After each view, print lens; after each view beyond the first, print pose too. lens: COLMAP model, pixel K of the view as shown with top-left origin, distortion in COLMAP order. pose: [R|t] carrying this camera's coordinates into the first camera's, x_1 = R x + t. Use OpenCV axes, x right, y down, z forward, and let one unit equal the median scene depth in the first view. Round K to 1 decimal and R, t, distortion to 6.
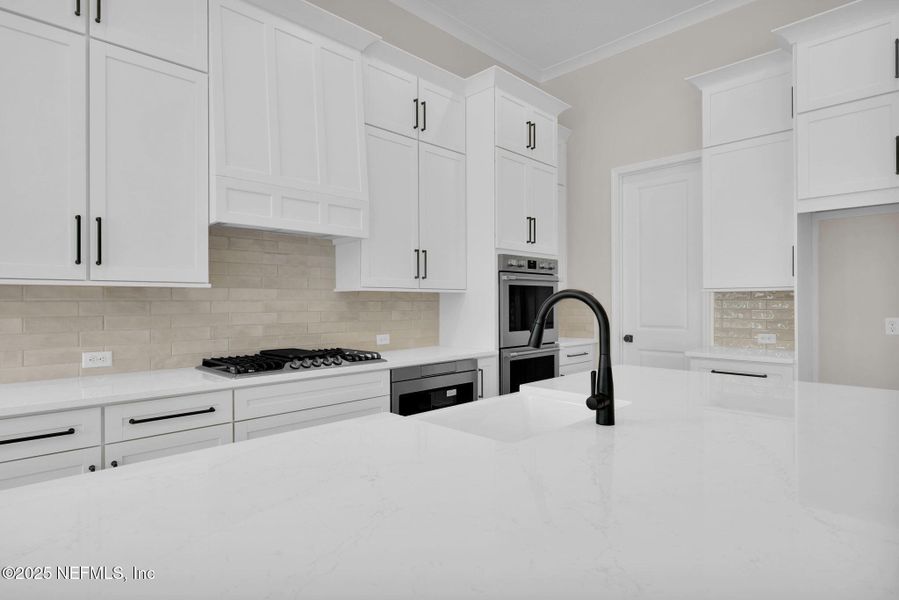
lens RADIAL K [[475.7, 0, 448.1], [0, 475.7, 300.9], [0, 0, 1]] dist [-0.000542, -0.000295]
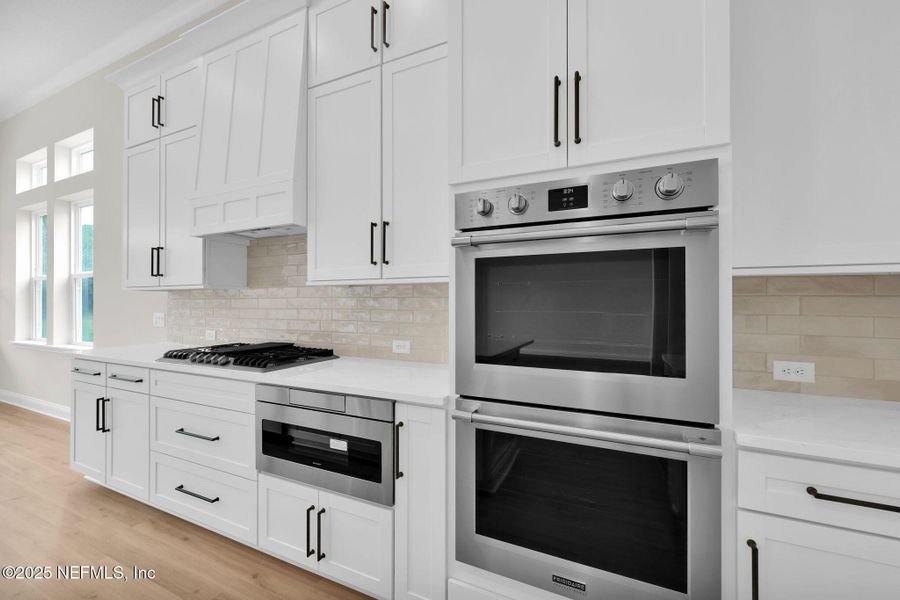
lens RADIAL K [[364.7, 0, 448.3], [0, 364.7, 299.4], [0, 0, 1]] dist [0.003279, -0.000493]
pose [[0.349666, -0.005012, -0.936861, 0.478513], [0.003697, 0.999985, -0.003970, 0.006691], [0.936867, -0.002076, 0.349679, 0.926368]]
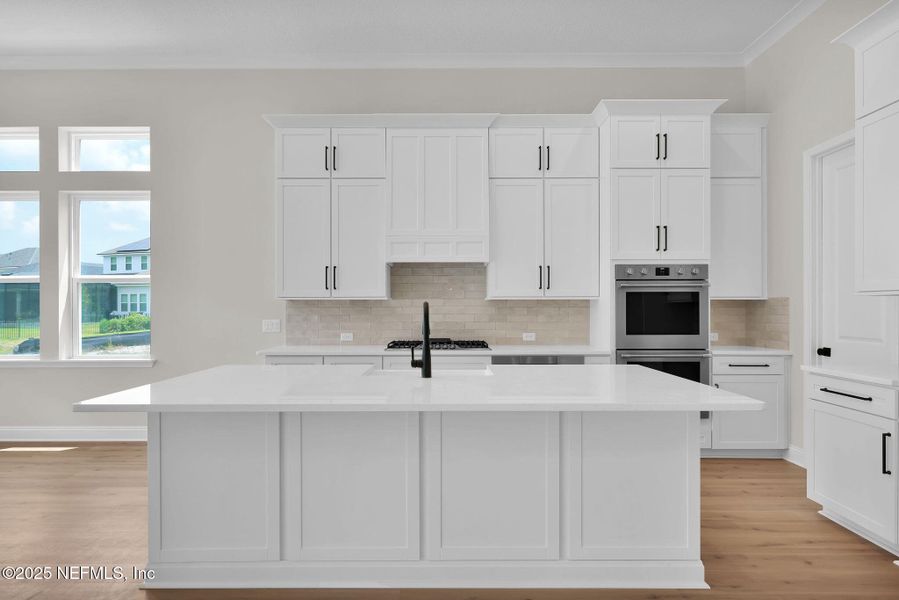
lens RADIAL K [[497.4, 0, 446.2], [0, 497.4, 306.4], [0, 0, 1]] dist [0.001321, 0.000279]
pose [[0.710688, -0.000216, -0.703507, 0.691495], [0.000964, 0.999999, 0.000667, -0.002004], [0.703507, -0.001153, 0.710688, -0.112527]]
